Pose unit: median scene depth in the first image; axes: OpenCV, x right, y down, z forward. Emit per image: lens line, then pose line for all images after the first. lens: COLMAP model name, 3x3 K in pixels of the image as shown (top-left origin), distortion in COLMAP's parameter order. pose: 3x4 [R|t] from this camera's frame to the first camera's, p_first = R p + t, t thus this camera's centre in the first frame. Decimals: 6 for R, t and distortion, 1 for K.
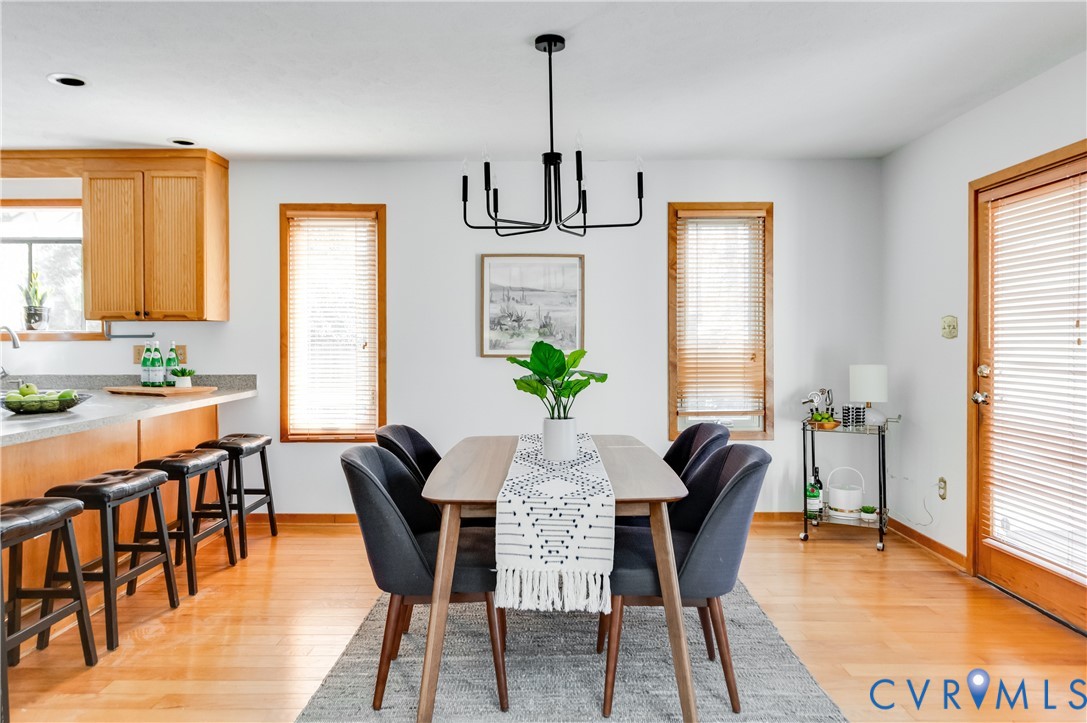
lens RADIAL K [[699.7, 0, 582.4], [0, 699.7, 340.8], [0, 0, 1]] dist [0.004692, 0.007544]
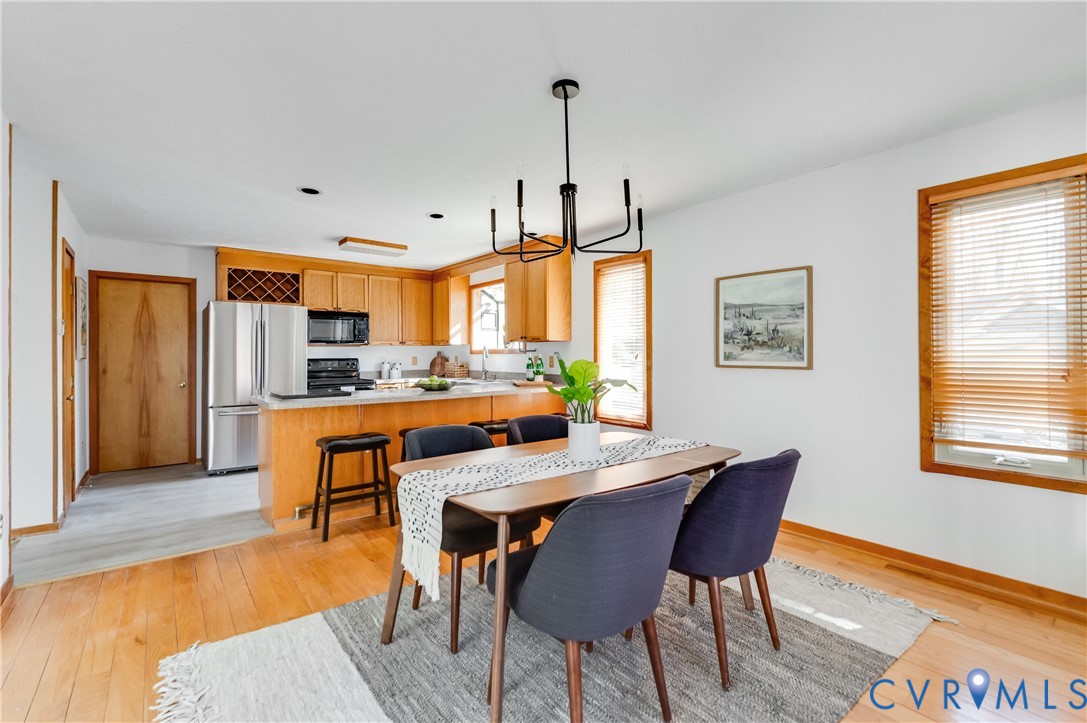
lens RADIAL K [[483.7, 0, 539.8], [0, 483.7, 353.5], [0, 0, 1]] dist [0.011649, -0.001592]
pose [[0.618672, -0.002105, -0.785647, 0.303097], [0.000484, 0.999997, -0.002298, 0.002579], [0.785649, 0.001041, 0.618671, 0.274368]]
